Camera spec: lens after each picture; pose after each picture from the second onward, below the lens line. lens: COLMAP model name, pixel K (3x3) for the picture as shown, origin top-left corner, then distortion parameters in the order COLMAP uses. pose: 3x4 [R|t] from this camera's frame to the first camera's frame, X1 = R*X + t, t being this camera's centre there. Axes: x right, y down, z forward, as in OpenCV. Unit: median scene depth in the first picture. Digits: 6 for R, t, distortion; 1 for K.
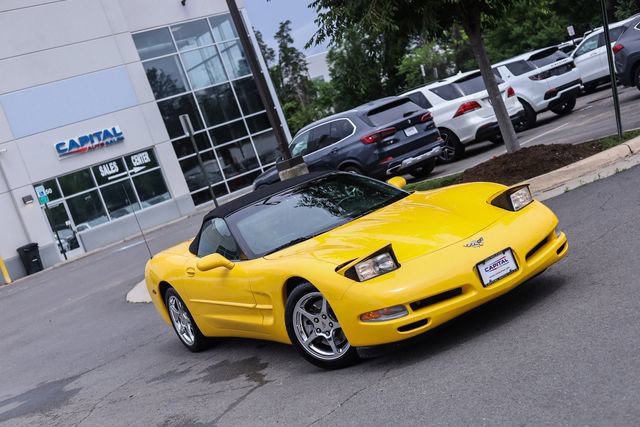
lens RADIAL K [[929.2, 0, 320.0], [0, 929.2, 213.5], [0, 0, 1]] dist [0.000584, -0.000248]
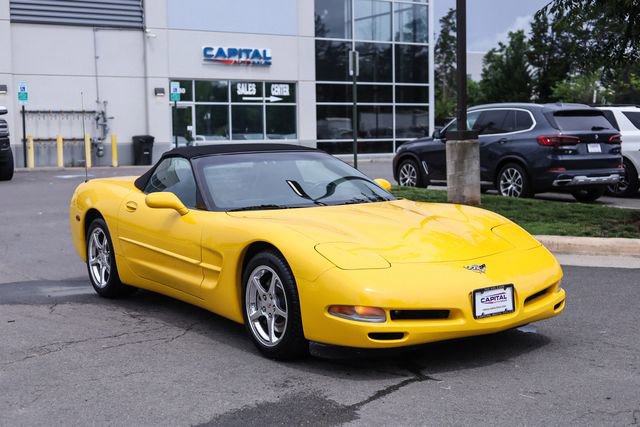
lens RADIAL K [[929.2, 0, 320.0], [0, 929.2, 213.5], [0, 0, 1]] dist [0.000584, -0.000248]
pose [[0.938963, 0.330753, -0.094615, -0.022763], [-0.328435, 0.943698, 0.039550, 0.011167], [0.102369, -0.006061, 0.994728, 0.050278]]
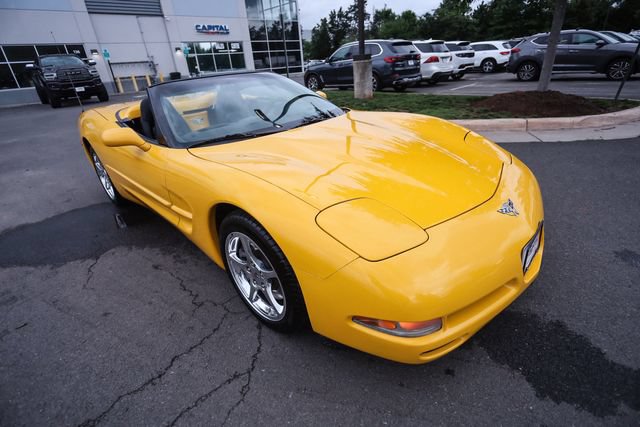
lens RADIAL K [[313.8, 0, 320.0], [0, 313.8, 213.5], [0, 0, 1]] dist [-0.011592, 0.000529]
pose [[0.960286, 0.209695, 0.184060, -0.062601], [-0.259741, 0.912779, 0.315227, 0.016416], [-0.101904, -0.350517, 0.930996, 0.194162]]
